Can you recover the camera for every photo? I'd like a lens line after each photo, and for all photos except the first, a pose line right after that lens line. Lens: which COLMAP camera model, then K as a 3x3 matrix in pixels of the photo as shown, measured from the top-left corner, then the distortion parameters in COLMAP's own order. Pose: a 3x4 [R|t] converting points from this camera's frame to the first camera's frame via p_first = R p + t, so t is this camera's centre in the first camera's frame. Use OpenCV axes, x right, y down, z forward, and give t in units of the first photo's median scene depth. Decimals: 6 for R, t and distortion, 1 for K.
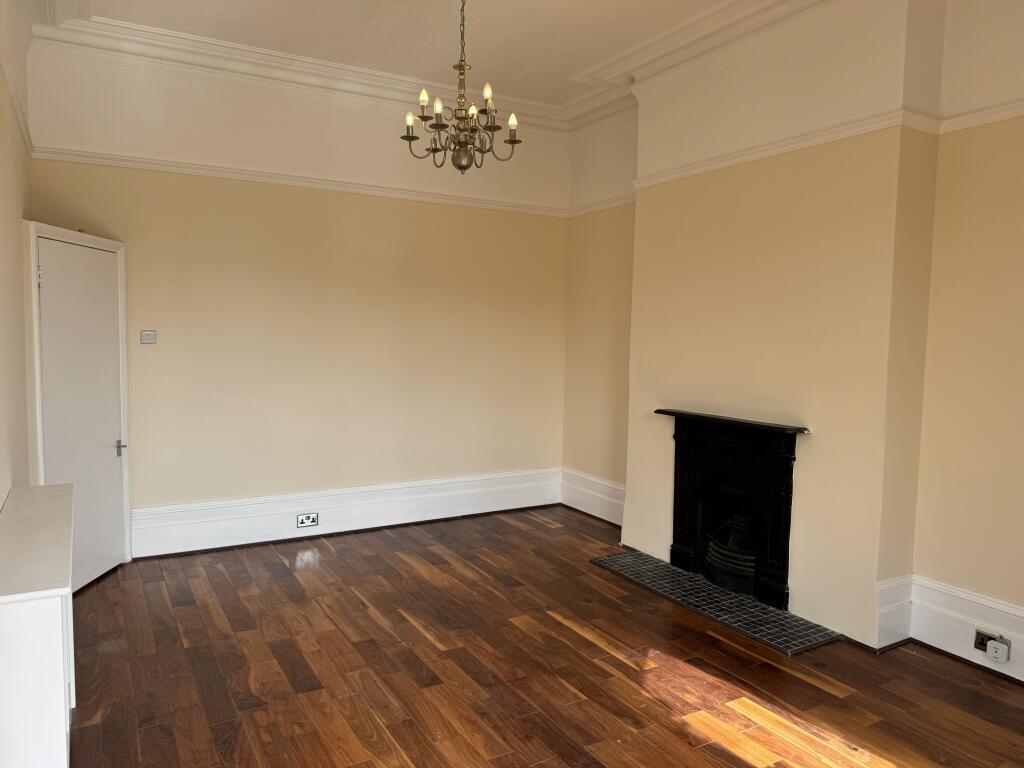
lens RADIAL K [[713.6, 0, 521.6], [0, 713.6, 384.5], [0, 0, 1]] dist [0.028914, -0.049412]
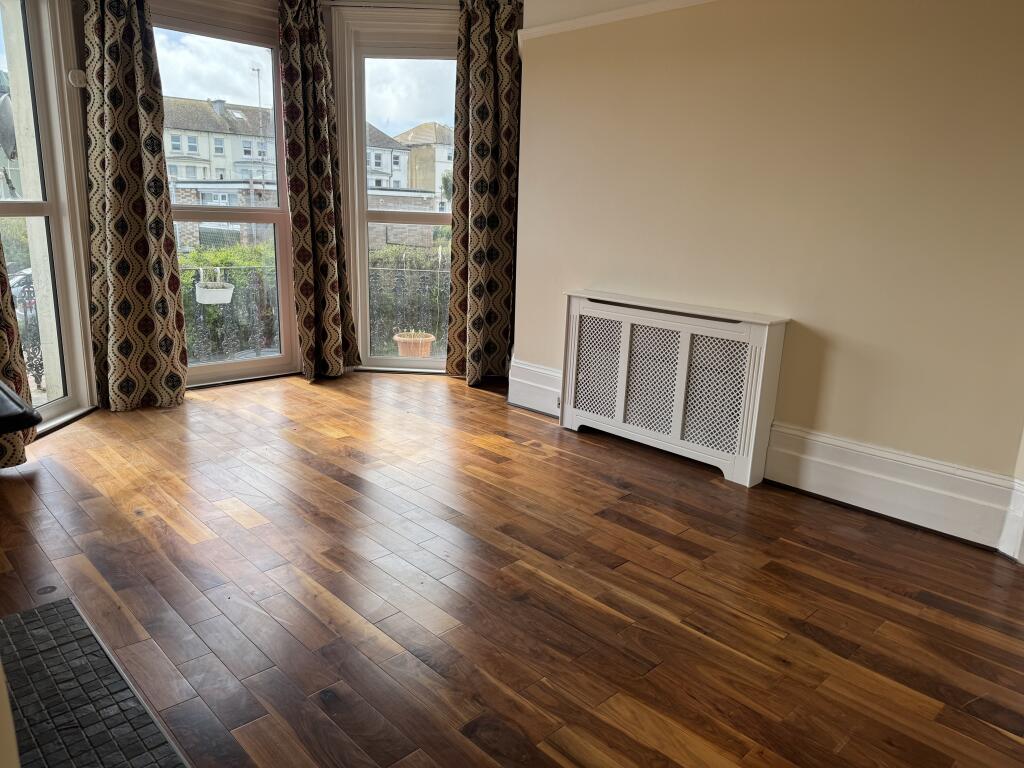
lens RADIAL K [[713.6, 0, 516.3], [0, 713.6, 387.6], [0, 0, 1]] dist [0.028914, -0.049412]
pose [[-0.971499, 0.006679, -0.236950, 0.089297], [-0.066891, 0.951255, 0.301064, -0.080015], [0.227411, 0.308333, -0.923696, 1.598261]]
